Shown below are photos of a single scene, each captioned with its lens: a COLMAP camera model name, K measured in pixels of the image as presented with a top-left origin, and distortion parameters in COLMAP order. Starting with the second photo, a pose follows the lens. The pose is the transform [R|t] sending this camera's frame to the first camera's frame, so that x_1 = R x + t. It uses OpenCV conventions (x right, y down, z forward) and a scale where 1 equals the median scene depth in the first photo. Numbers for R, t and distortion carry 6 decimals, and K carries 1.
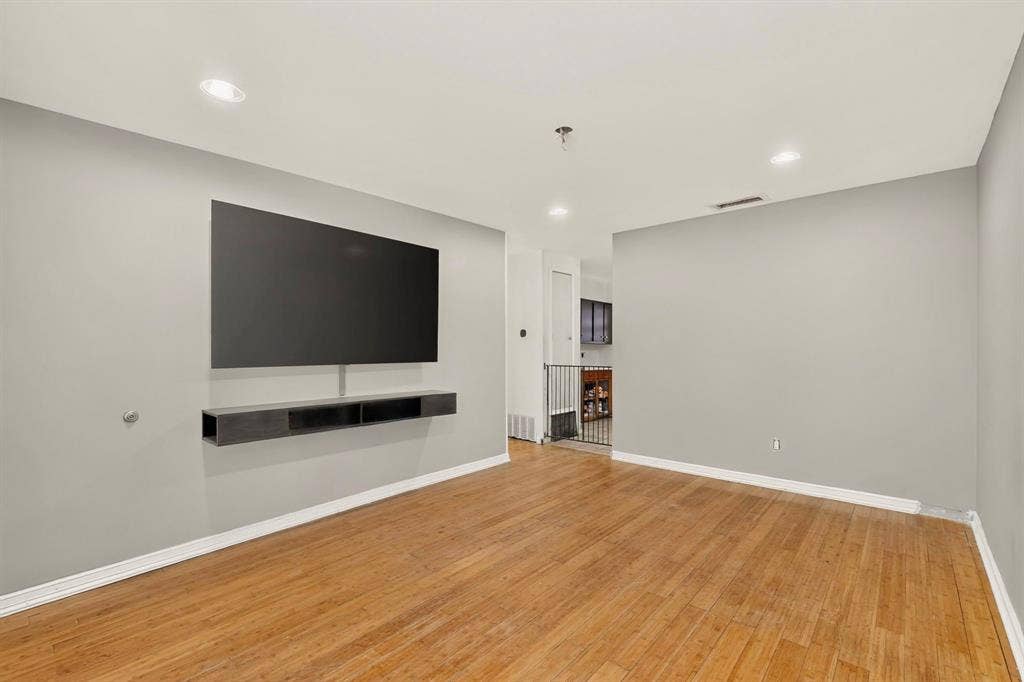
lens RADIAL K [[448.5, 0, 513.0], [0, 448.5, 344.3], [0, 0, 1]] dist [-0.001584, 0.000961]
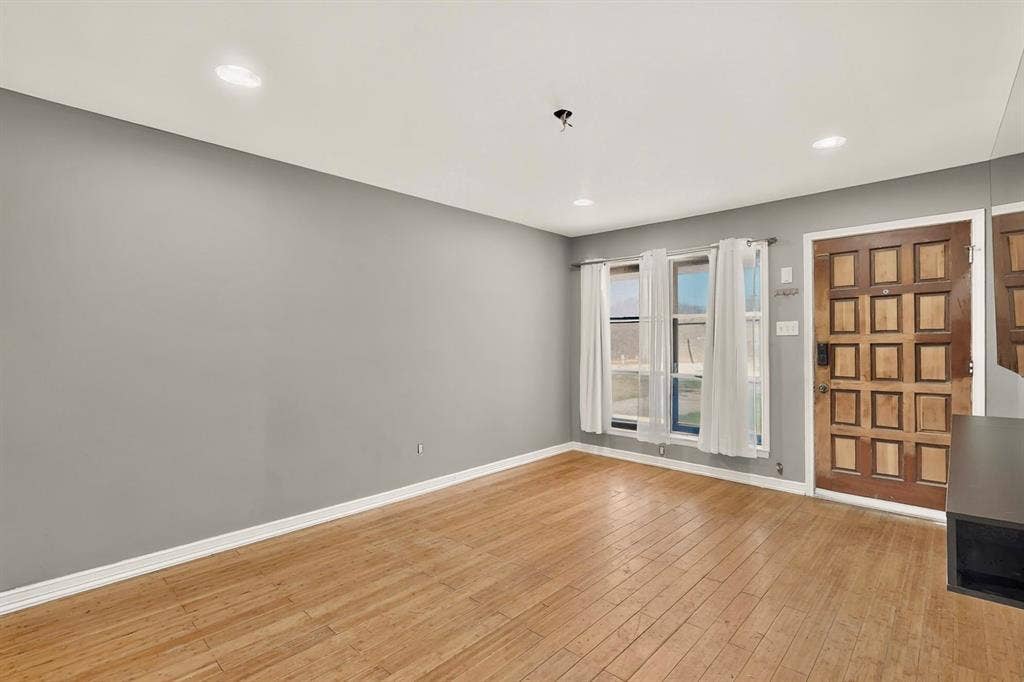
lens RADIAL K [[448.5, 0, 511.8], [0, 448.5, 343.8], [0, 0, 1]] dist [-0.001584, 0.000961]
pose [[-0.998537, 0.012424, 0.052630, 0.175654], [0.011847, 0.999867, -0.011244, 0.011120], [-0.052763, -0.010604, -0.998551, 1.925190]]
